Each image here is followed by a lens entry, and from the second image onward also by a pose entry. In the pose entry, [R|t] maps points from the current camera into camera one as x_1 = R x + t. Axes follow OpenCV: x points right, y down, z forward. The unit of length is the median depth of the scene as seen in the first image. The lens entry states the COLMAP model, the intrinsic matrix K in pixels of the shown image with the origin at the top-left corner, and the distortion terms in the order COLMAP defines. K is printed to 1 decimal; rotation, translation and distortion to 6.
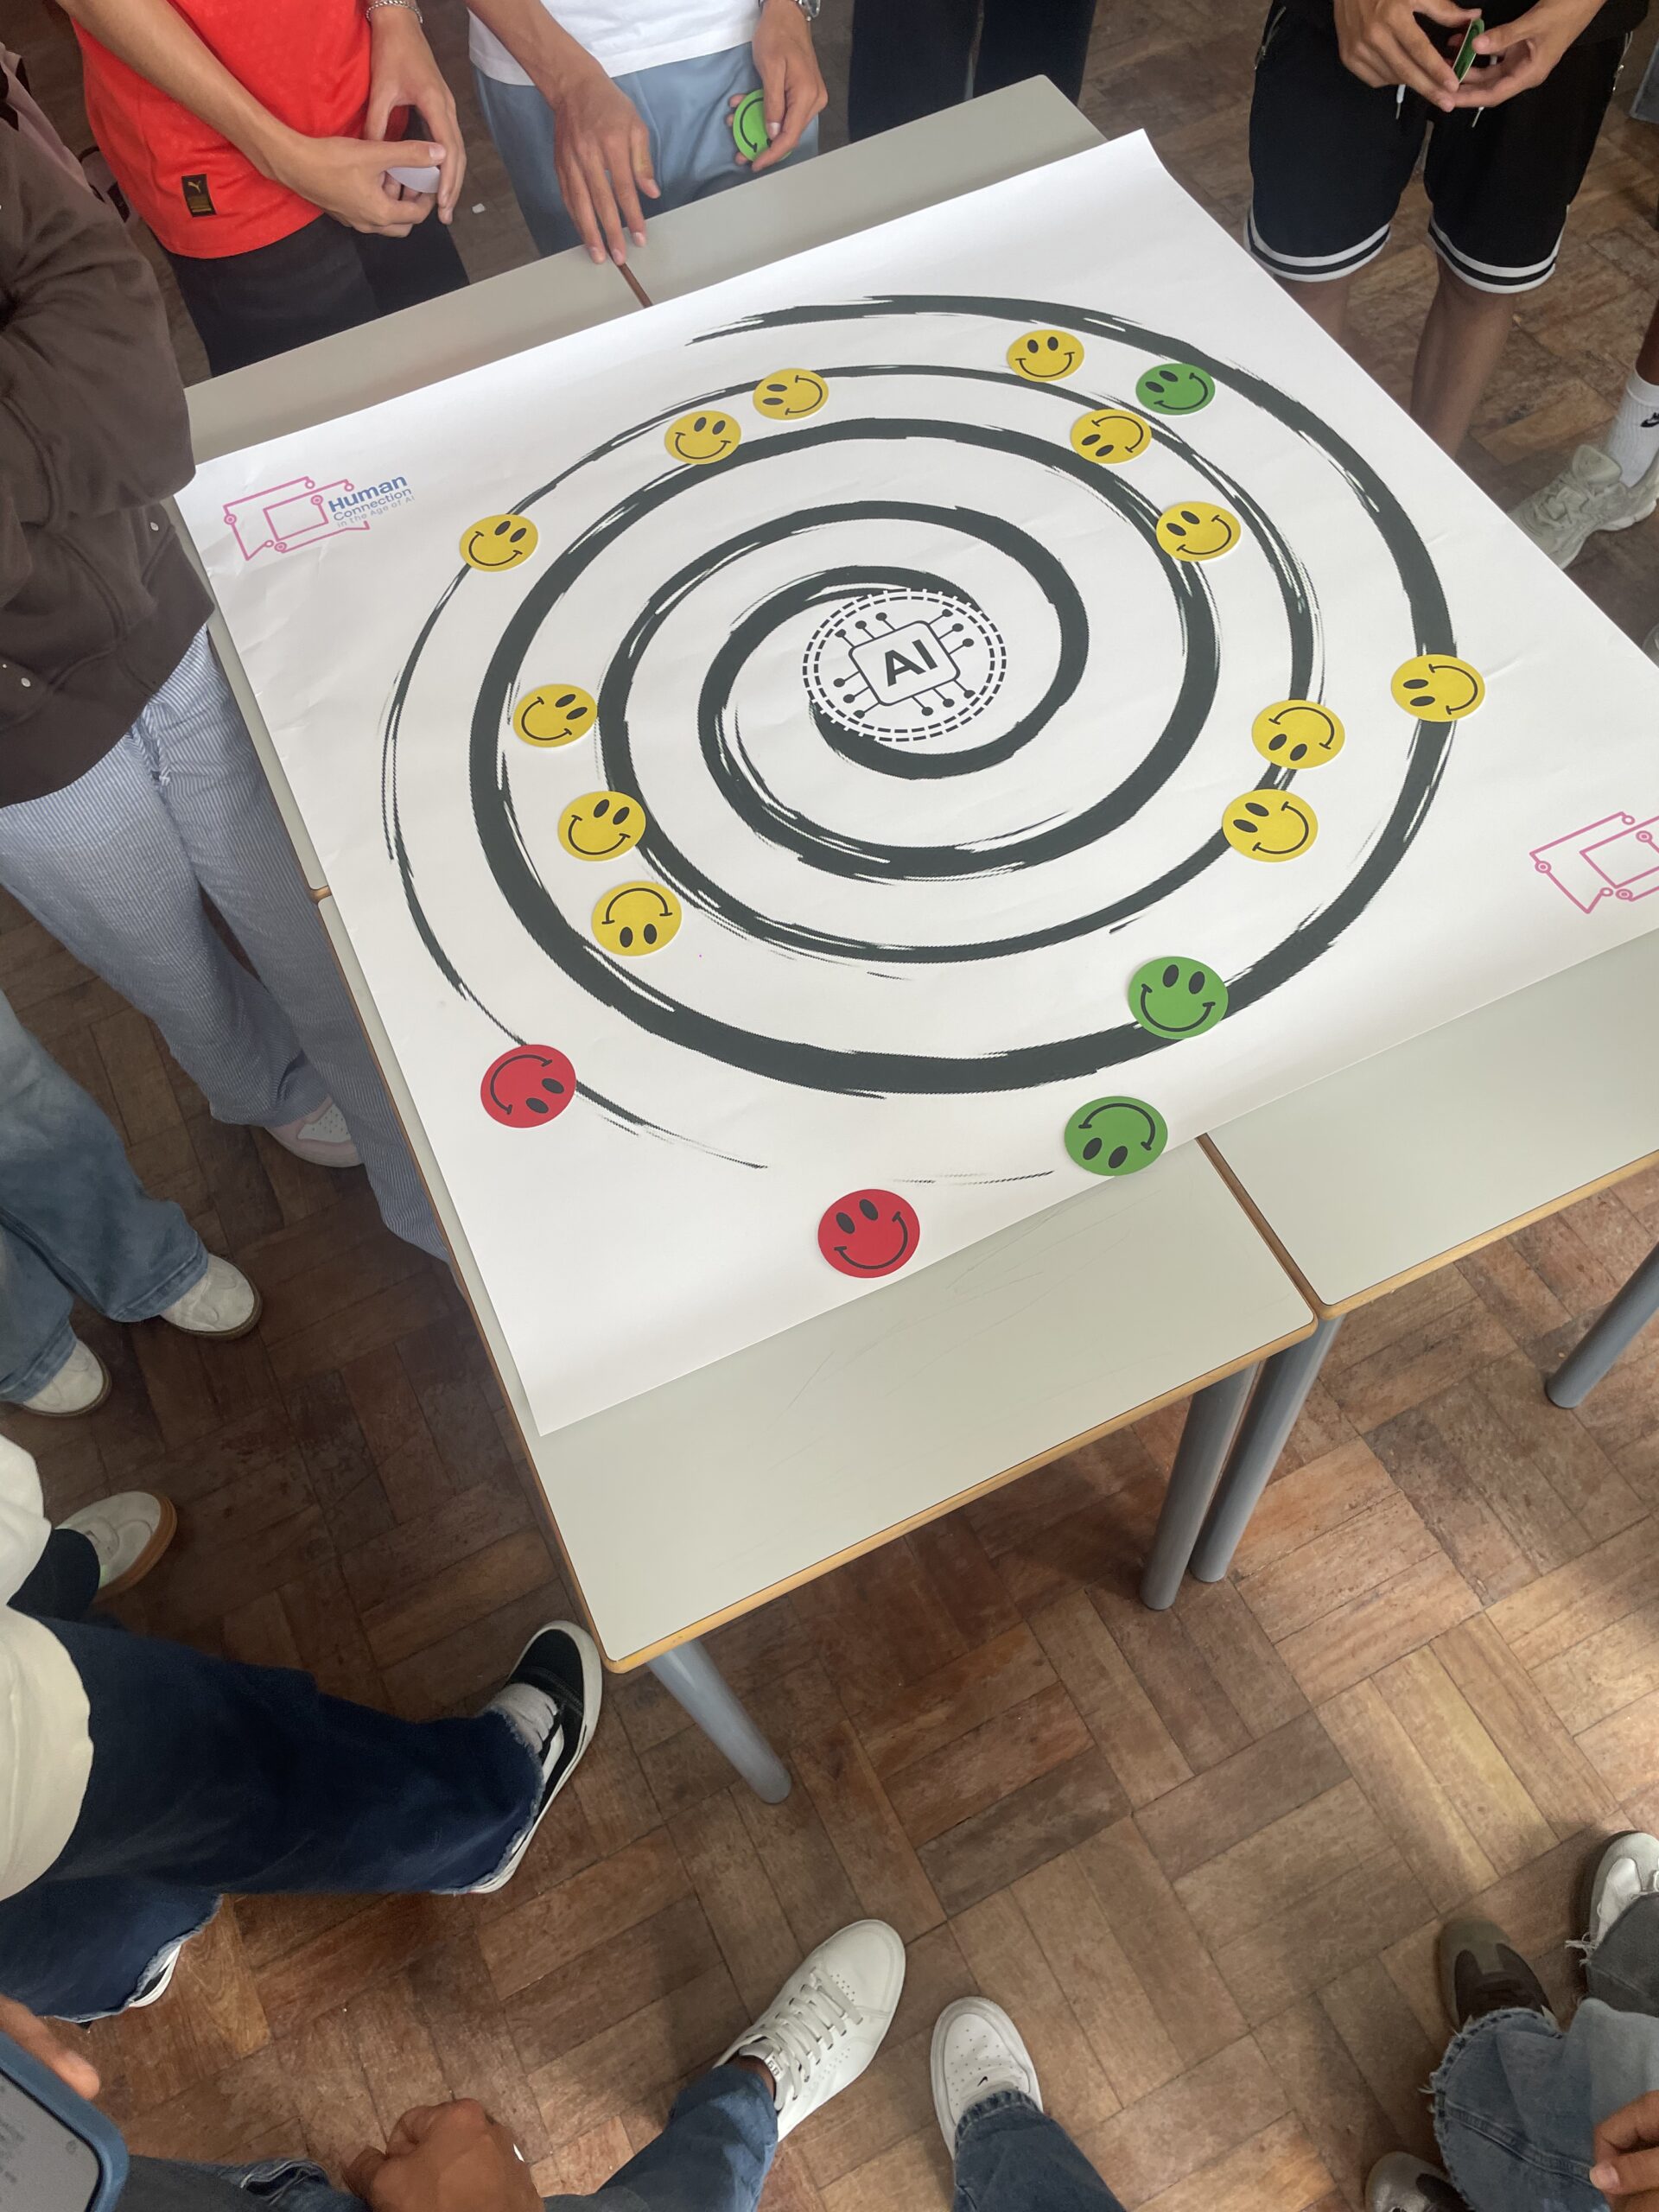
lens RADIAL K [[1684.2, 0, 836.6], [0, 1684.2, 1161.2], [0, 0, 1]] dist [0.082941, -0.101713]
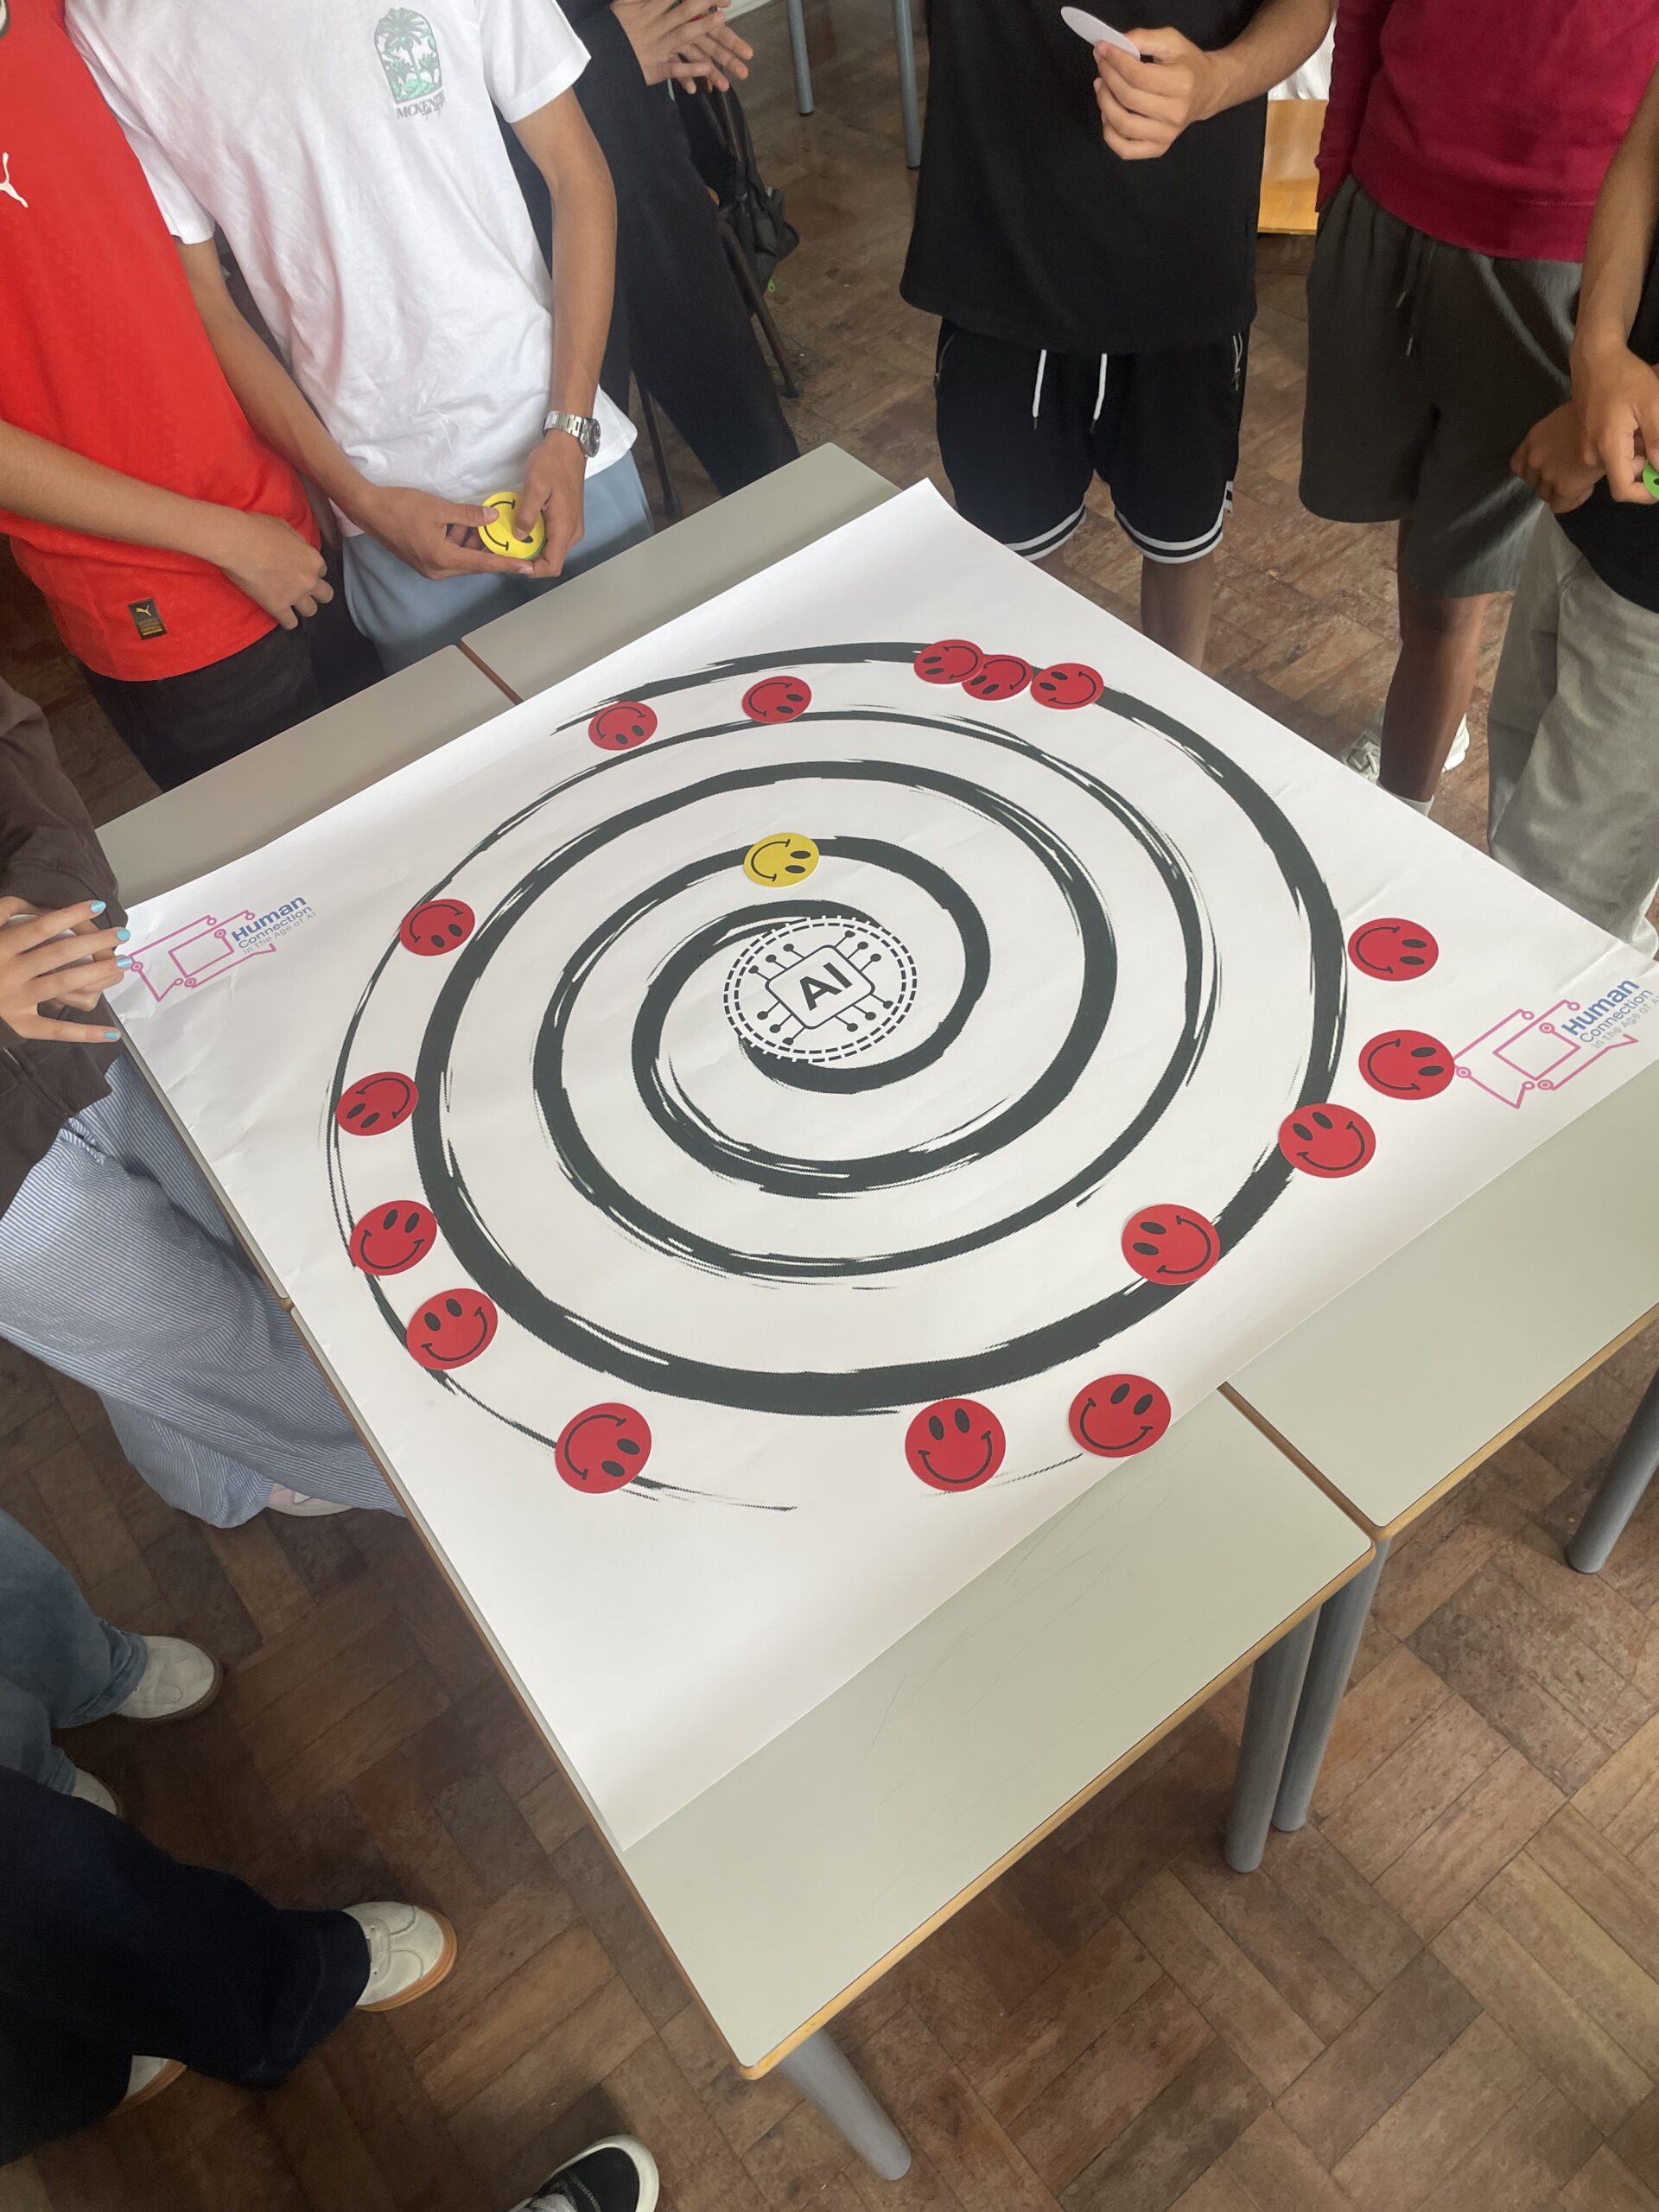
lens RADIAL K [[1684.2, 0, 840.9], [0, 1684.2, 1155.6], [0, 0, 1]] dist [0.082941, -0.101713]
pose [[0.980422, -0.181942, 0.075304, -0.036404], [0.191539, 0.969898, -0.150370, -0.028471], [-0.045679, 0.161850, 0.985758, -0.004533]]
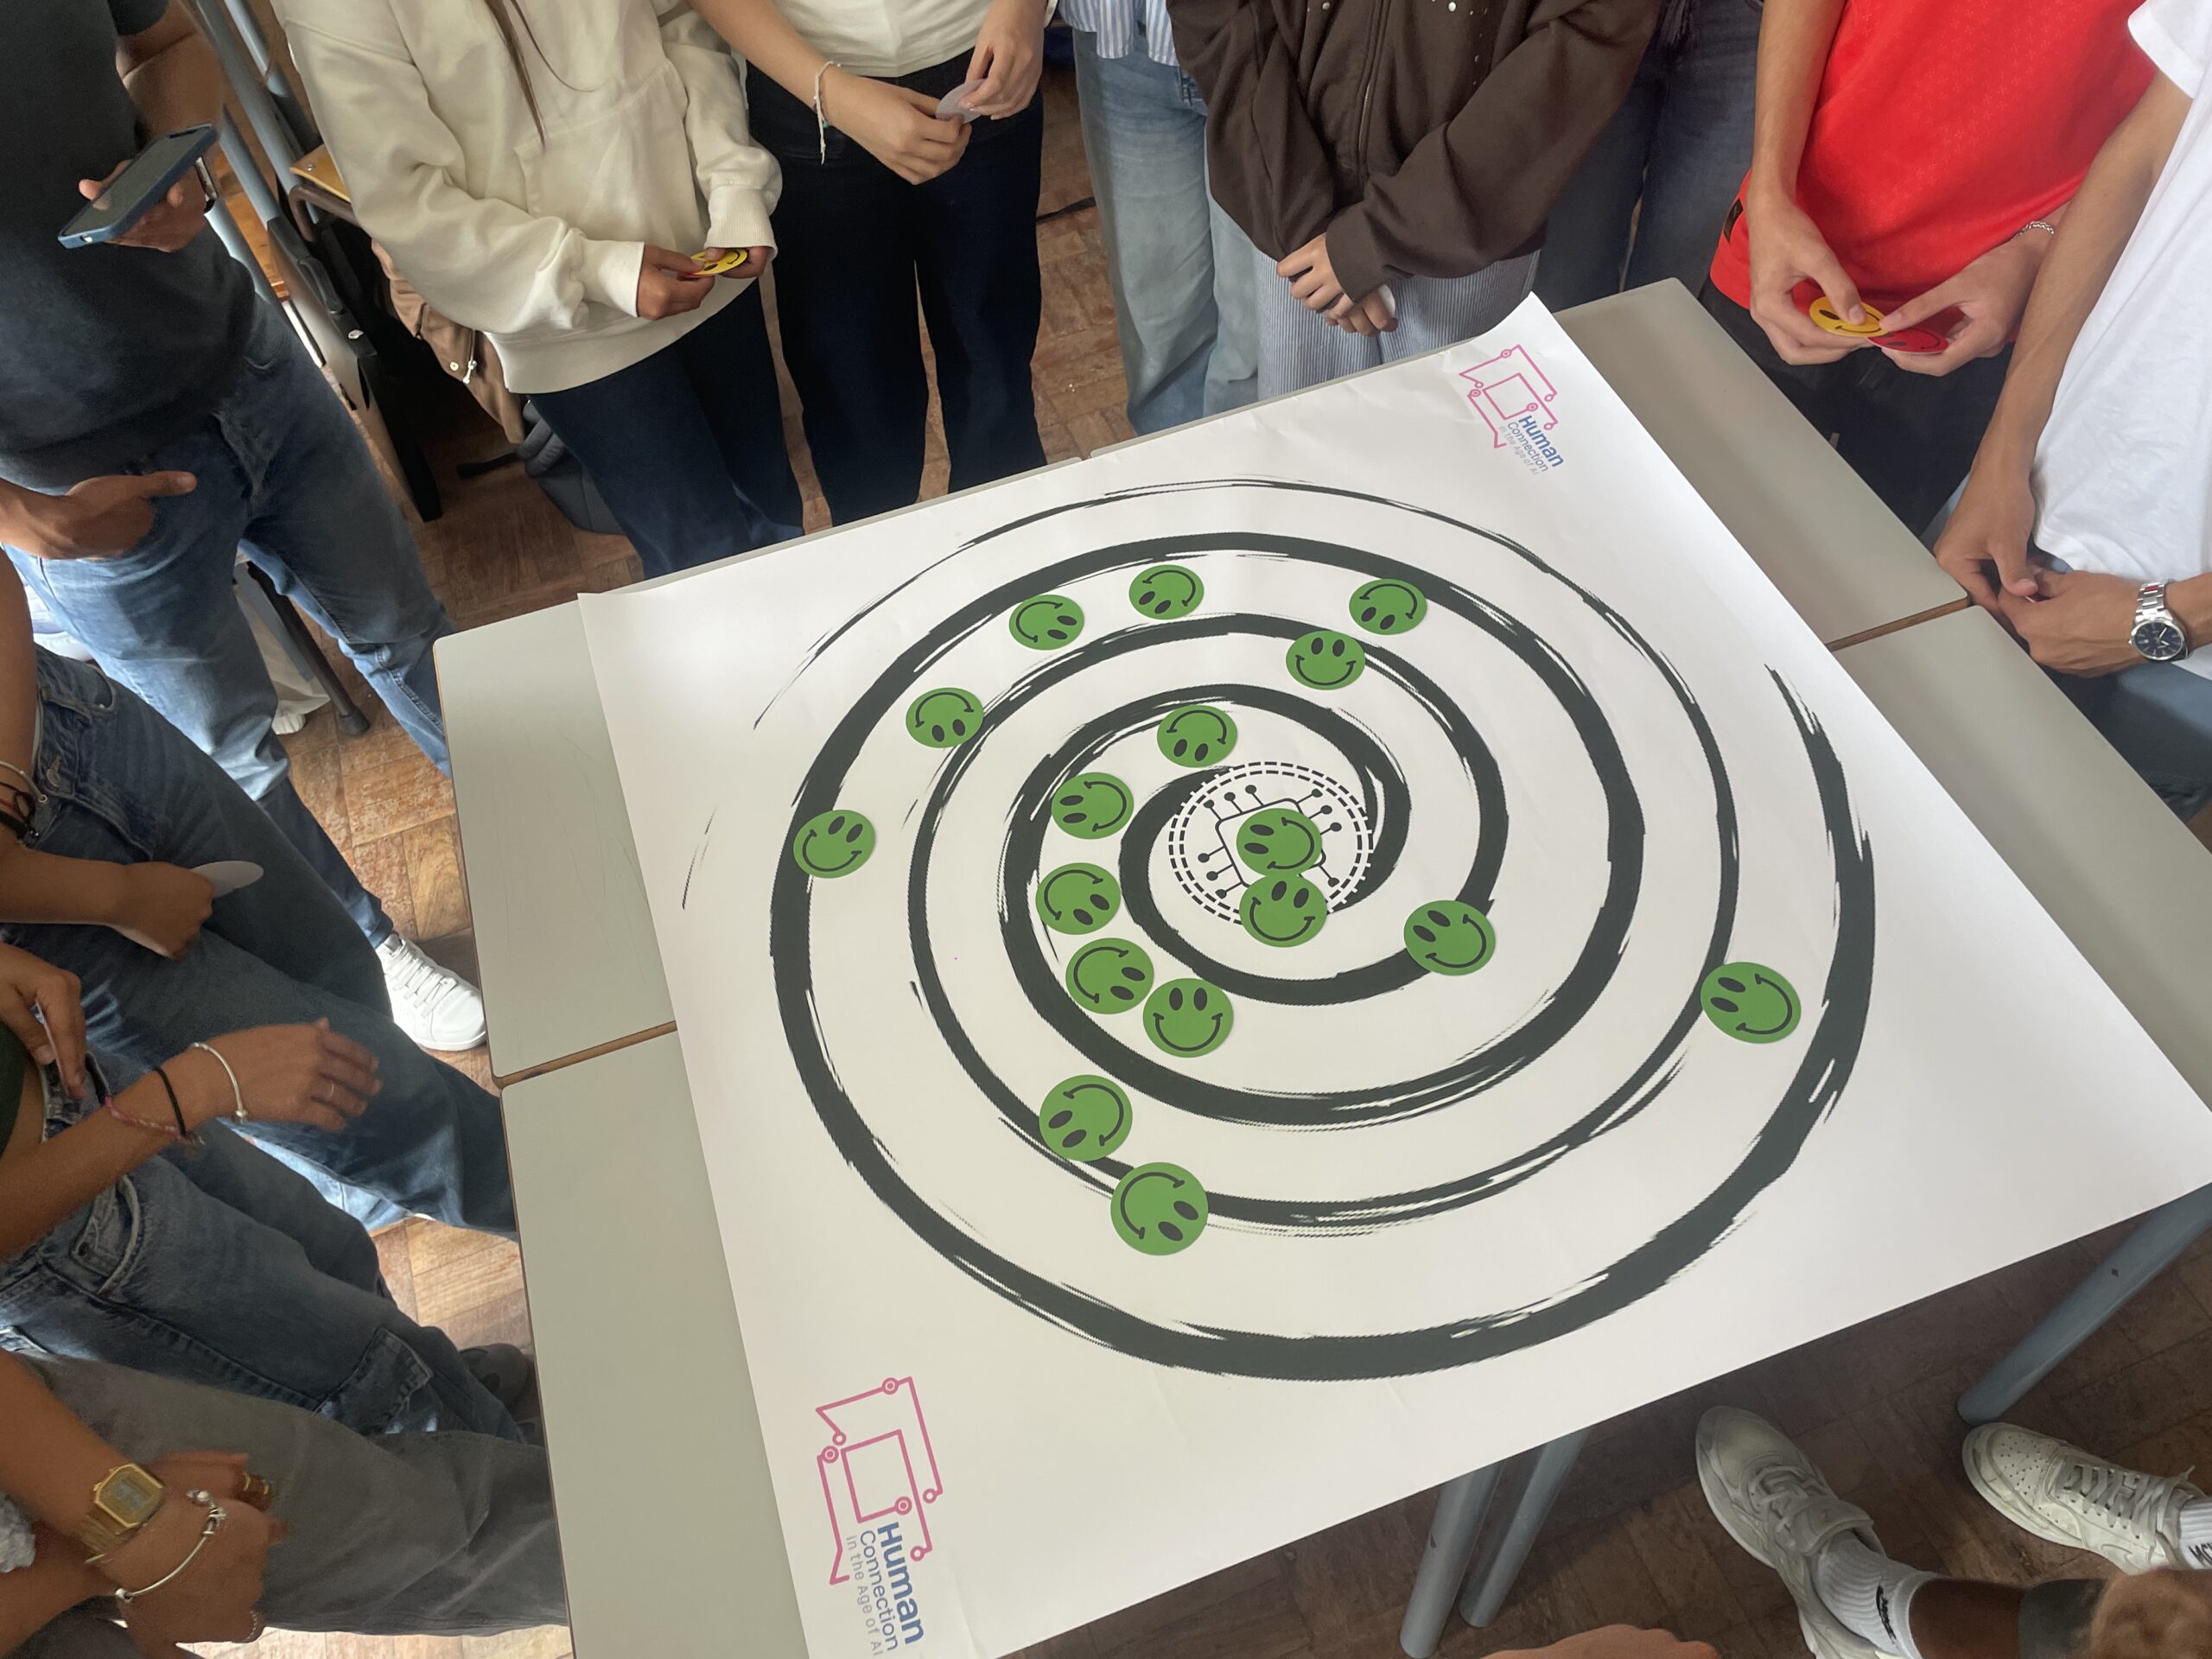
lens RADIAL K [[1684.2, 0, 1101.0], [0, 1684.2, 813.1], [0, 0, 1]] dist [0.082941, -0.101713]
pose [[-0.094083, 0.854873, -0.510236, 0.448293], [-0.823451, 0.221222, 0.522483, -0.606268], [0.559532, 0.469311, 0.683133, 0.204369]]
